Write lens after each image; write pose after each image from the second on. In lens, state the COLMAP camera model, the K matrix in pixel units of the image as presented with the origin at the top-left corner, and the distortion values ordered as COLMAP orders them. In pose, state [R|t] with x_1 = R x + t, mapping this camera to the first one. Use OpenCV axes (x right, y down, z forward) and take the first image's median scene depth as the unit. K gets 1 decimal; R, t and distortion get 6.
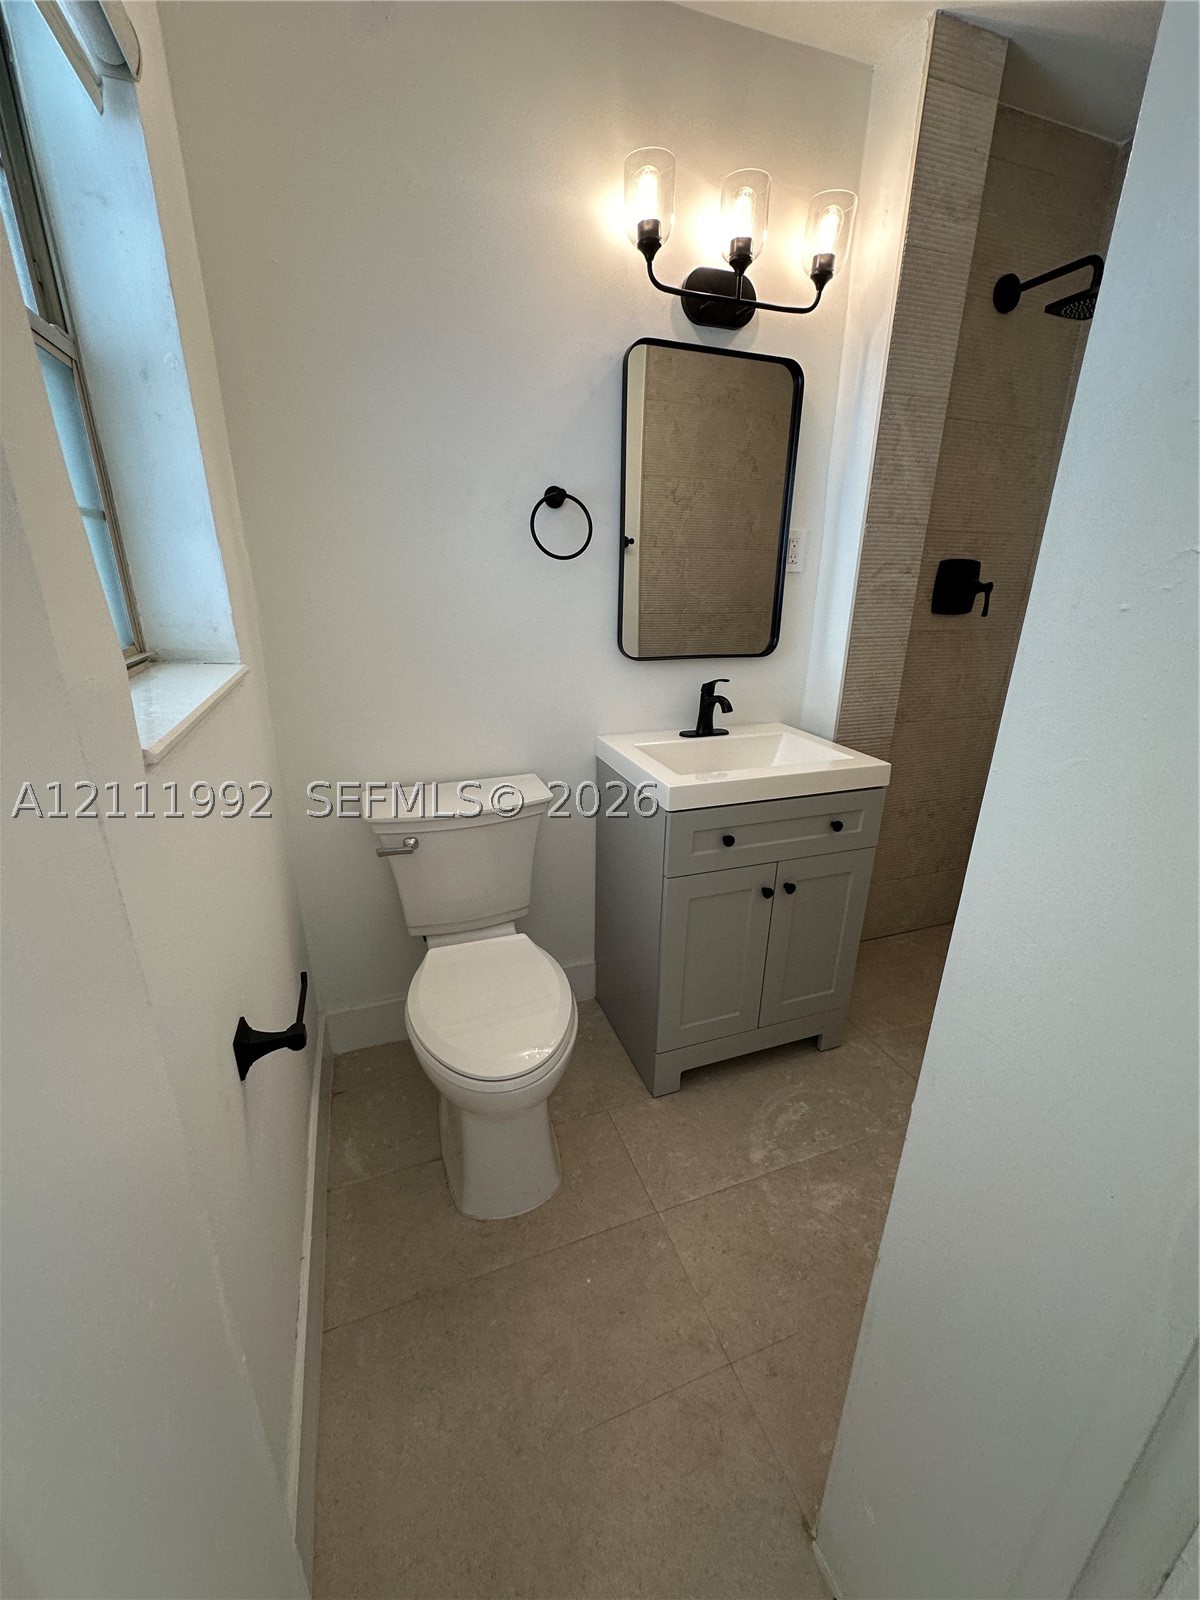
lens RADIAL K [[636.3, 0, 598.5], [0, 636.3, 797.9], [0, 0, 1]] dist [-0.004624, 0.000270]
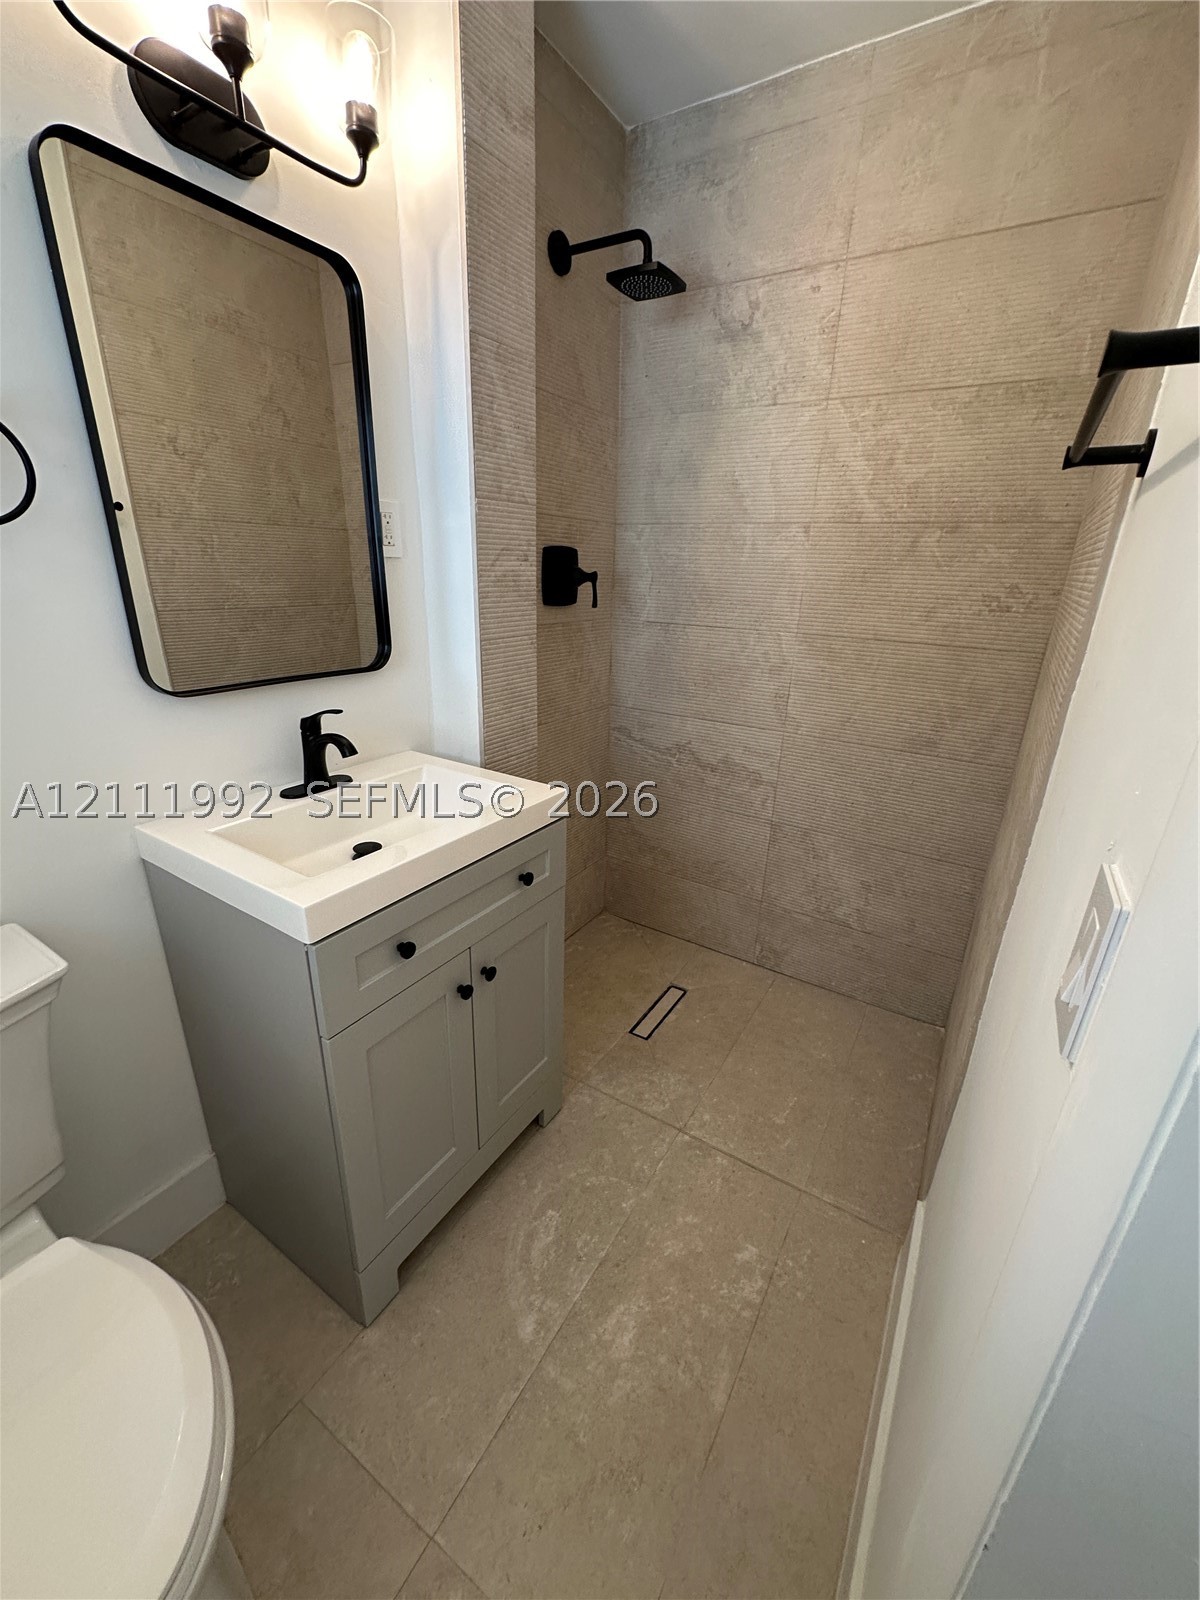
lens RADIAL K [[636.3, 0, 598.5], [0, 636.3, 797.9], [0, 0, 1]] dist [-0.004624, 0.000270]
pose [[0.788752, -0.199839, 0.581321, 0.000737], [0.186609, 0.978895, 0.083316, -0.094334], [-0.585702, 0.042764, 0.809397, 0.262528]]
